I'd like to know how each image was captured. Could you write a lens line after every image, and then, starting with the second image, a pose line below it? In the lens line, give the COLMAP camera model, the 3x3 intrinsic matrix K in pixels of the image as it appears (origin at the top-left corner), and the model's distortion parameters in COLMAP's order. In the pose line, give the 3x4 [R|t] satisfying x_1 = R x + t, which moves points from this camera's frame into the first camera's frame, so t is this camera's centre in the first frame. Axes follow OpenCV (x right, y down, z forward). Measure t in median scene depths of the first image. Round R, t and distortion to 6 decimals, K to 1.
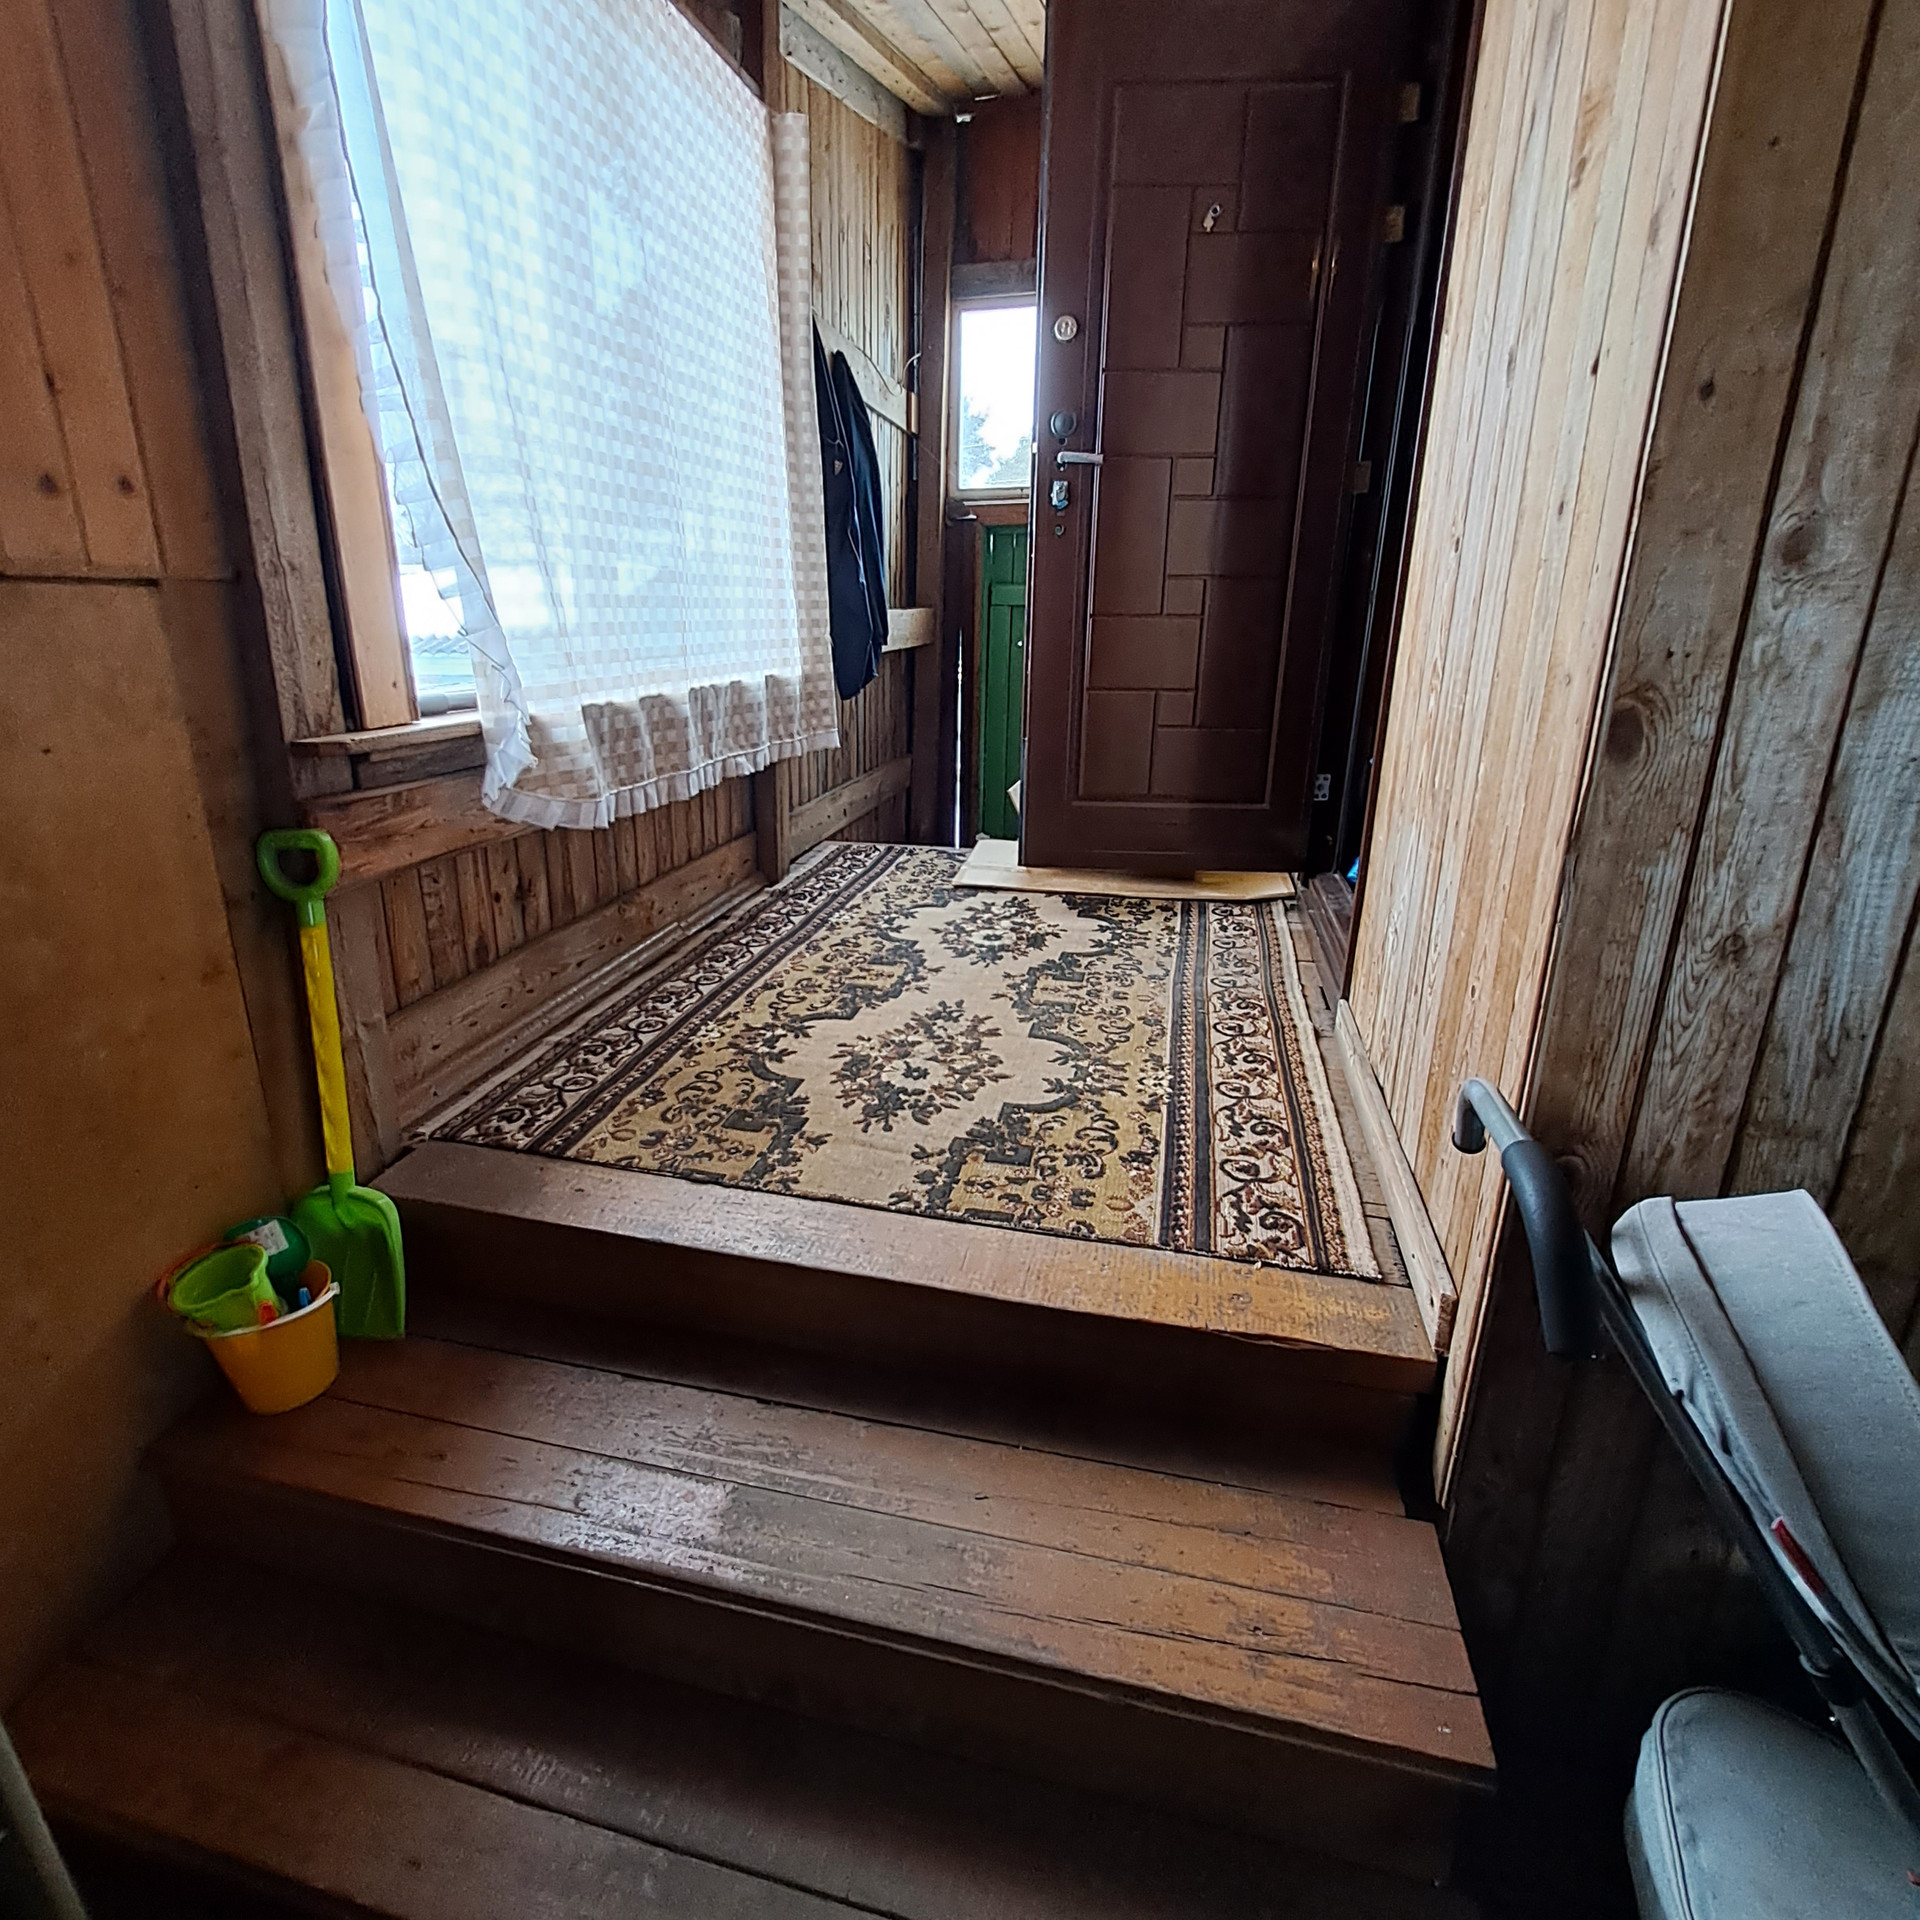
lens RADIAL K [[1005.1, 0, 931.4], [0, 1005.1, 941.8], [0, 0, 1]] dist [0.003646, -0.008570]
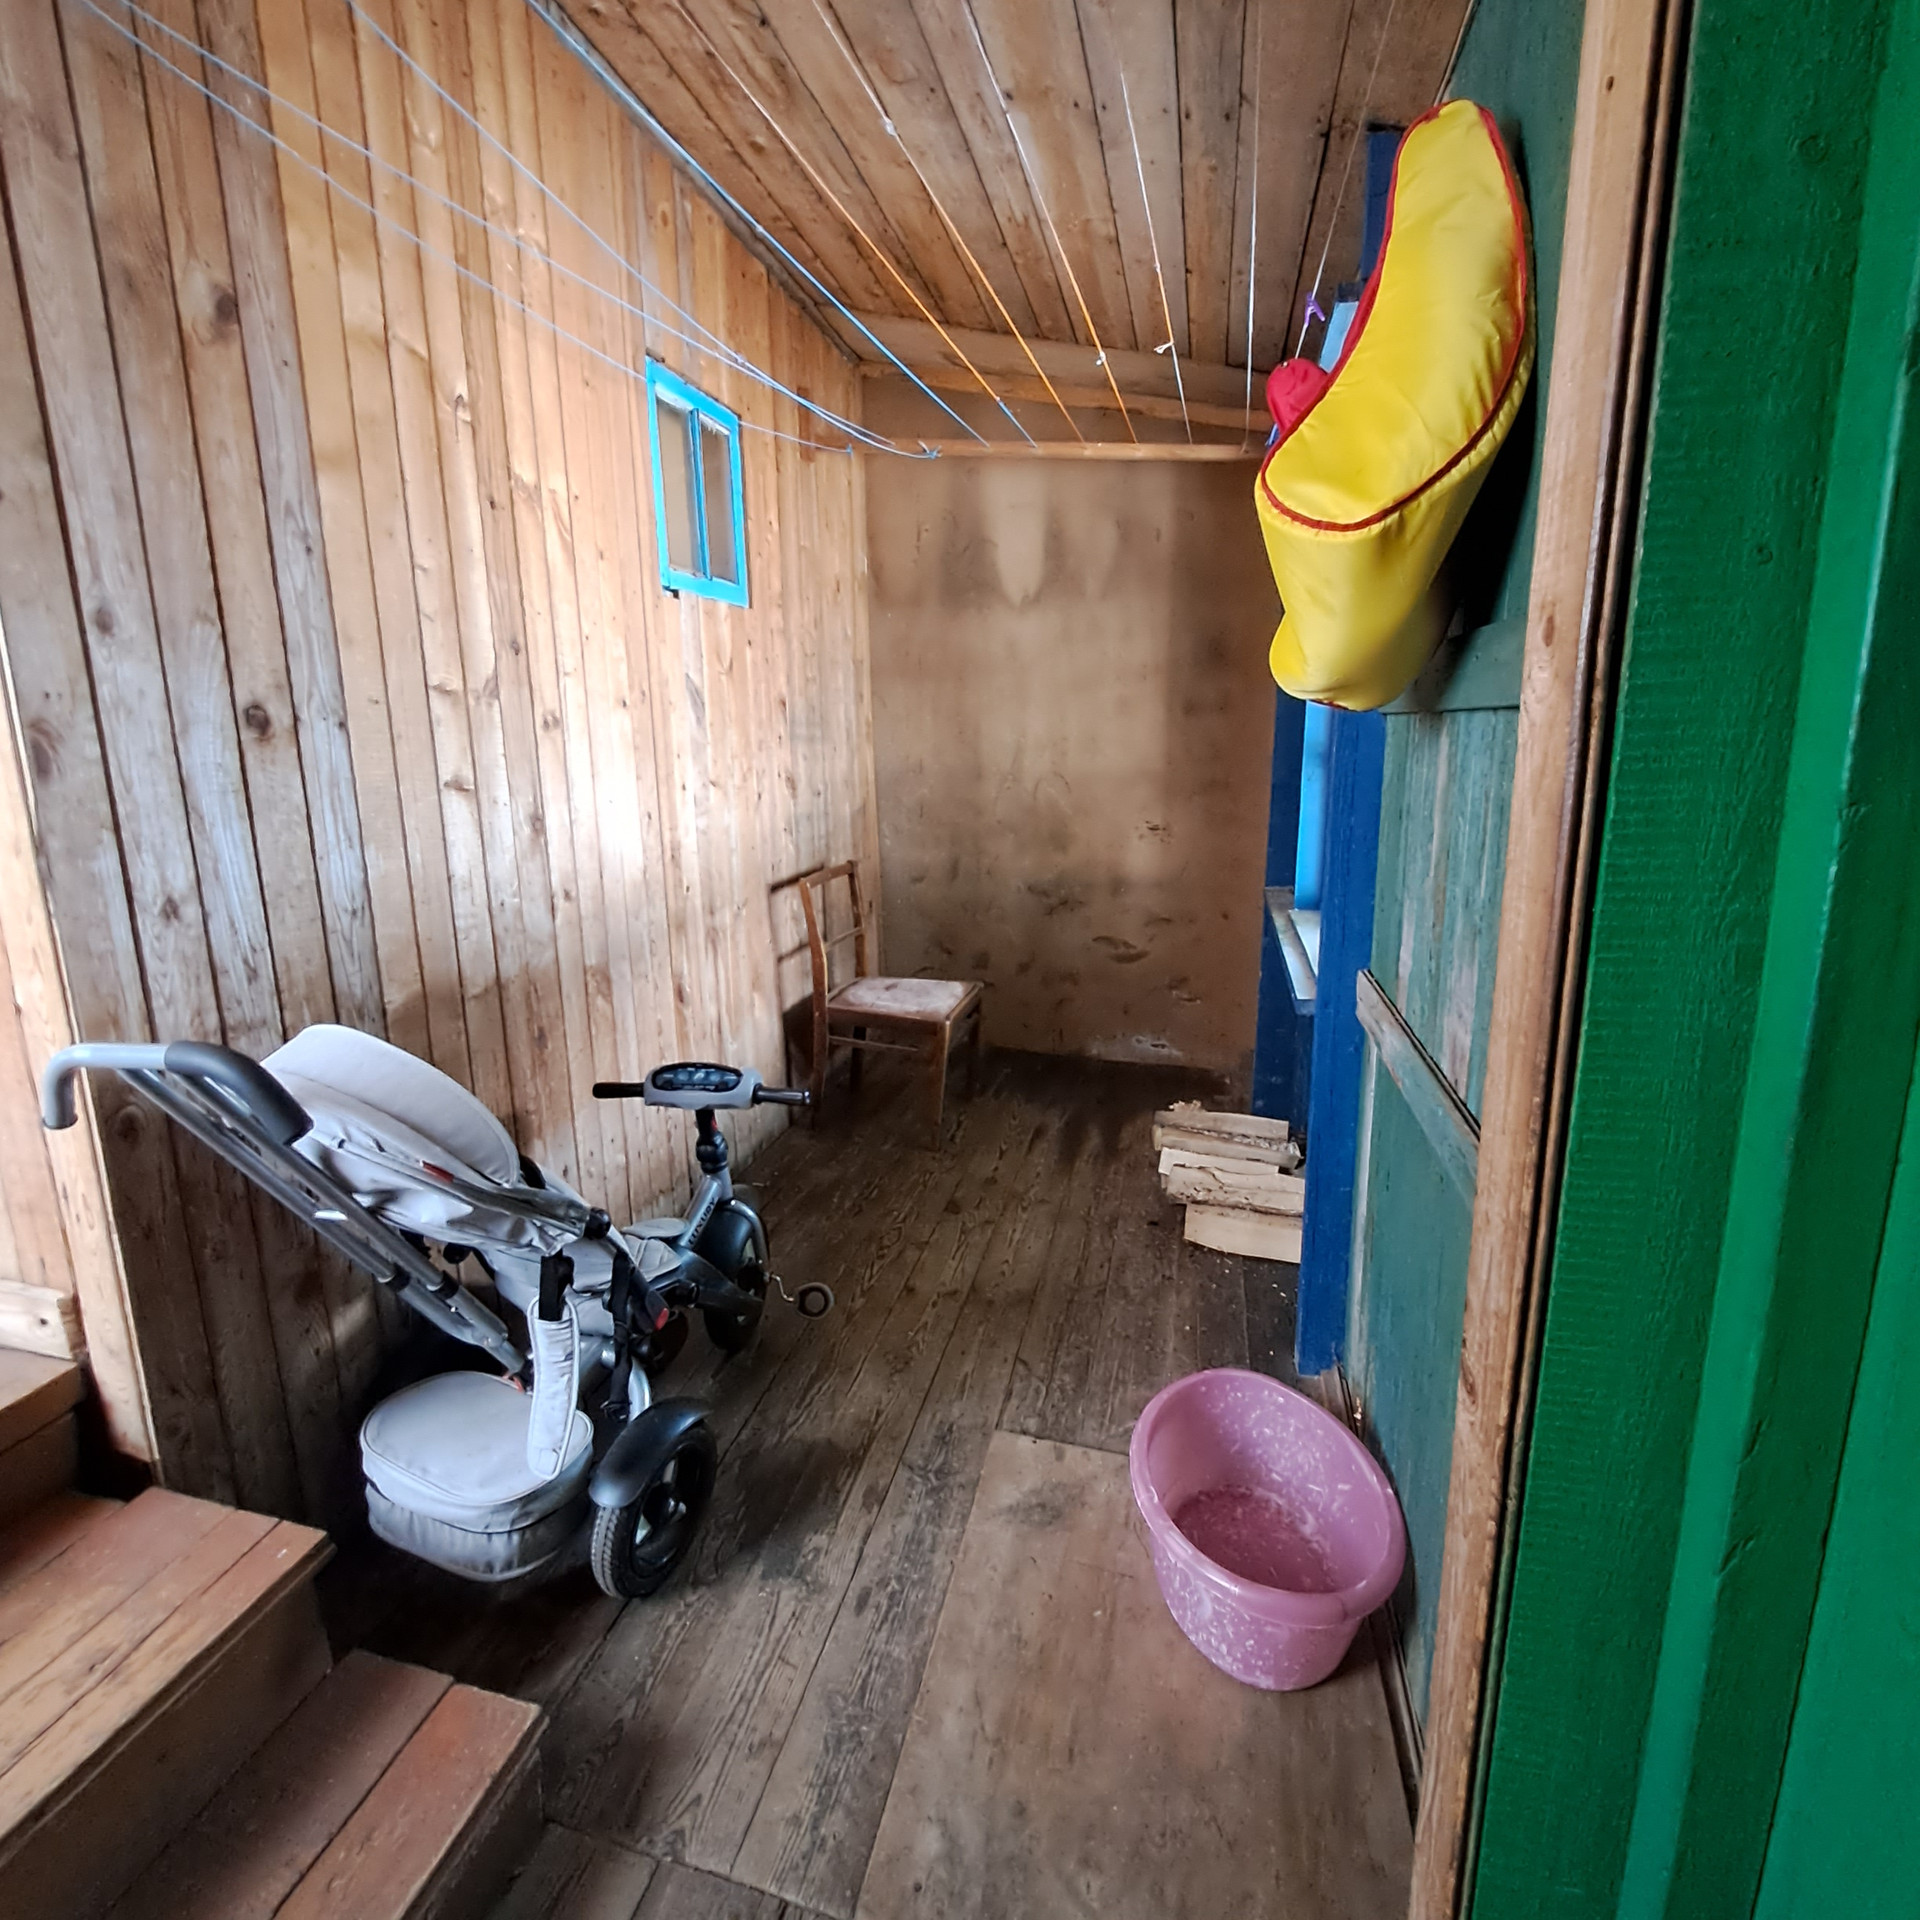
lens RADIAL K [[1005.1, 0, 931.4], [0, 1005.1, 941.8], [0, 0, 1]] dist [0.003646, -0.008570]
pose [[0.002889, -0.206113, 0.978524, -0.542587], [0.308204, 0.931077, 0.195209, 0.098834], [-0.951316, 0.301021, 0.066214, -0.061978]]
